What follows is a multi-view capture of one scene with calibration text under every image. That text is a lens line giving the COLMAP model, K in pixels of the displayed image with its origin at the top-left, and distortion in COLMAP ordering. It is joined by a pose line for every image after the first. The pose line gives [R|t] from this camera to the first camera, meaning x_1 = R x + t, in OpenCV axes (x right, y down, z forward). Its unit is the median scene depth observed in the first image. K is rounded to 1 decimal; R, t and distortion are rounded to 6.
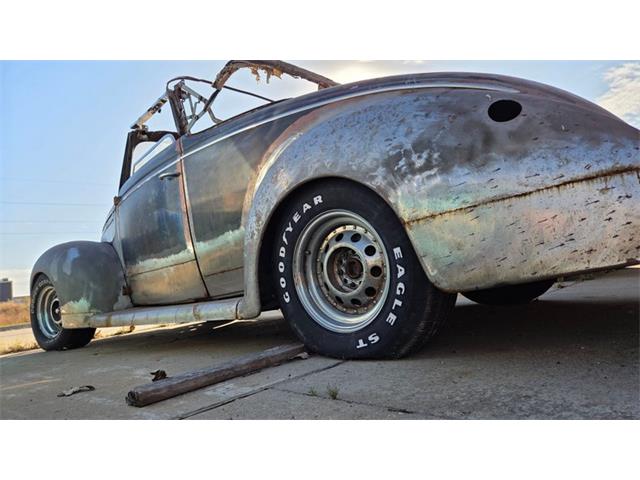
lens RADIAL K [[418.2, 0, 318.8], [0, 418.2, 241.4], [0, 0, 1]] dist [0.064017, -0.063051]
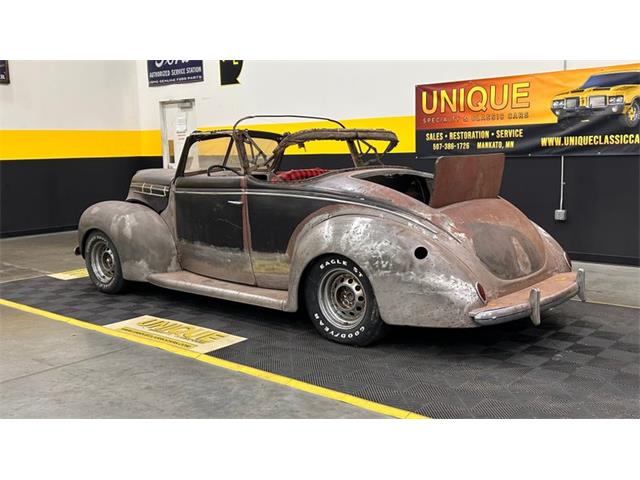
lens RADIAL K [[663.0, 0, 320.3], [0, 663.0, 252.9], [0, 0, 1]] dist [0.068025, -0.002281]
pose [[0.994728, 0.098748, 0.027662, -0.160209], [-0.102503, 0.965522, 0.239290, -0.855250], [-0.003079, -0.240864, 0.970554, -1.926770]]
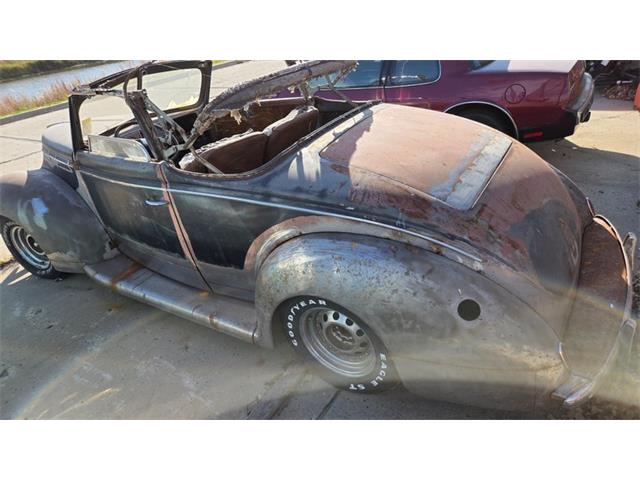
lens RADIAL K [[418.2, 0, 318.8], [0, 418.2, 241.4], [0, 0, 1]] dist [0.064017, -0.063051]
pose [[0.984265, -0.089501, 0.152357, -0.194005], [-0.009087, 0.835453, 0.549486, -0.973262], [-0.176467, -0.542225, 0.821494, 0.035968]]
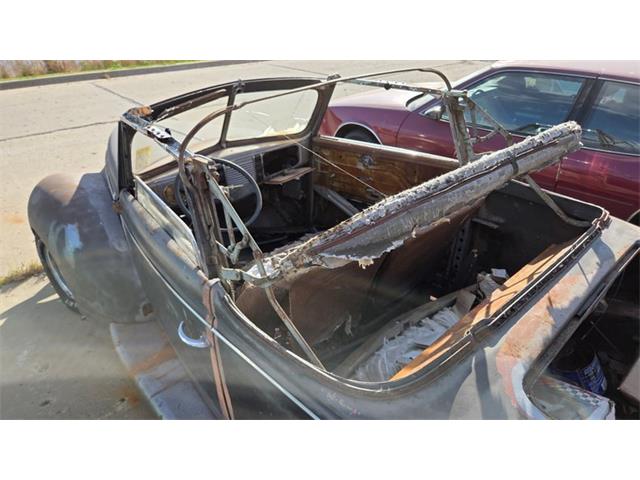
lens RADIAL K [[428.9, 0, 318.6], [0, 428.9, 224.1], [0, 0, 1]] dist [0.006637, 0.000248]
pose [[0.989958, 0.139094, -0.025219, -0.276695], [-0.101860, 0.825585, 0.555008, -0.976063], [0.098018, -0.546866, 0.831462, 0.888852]]
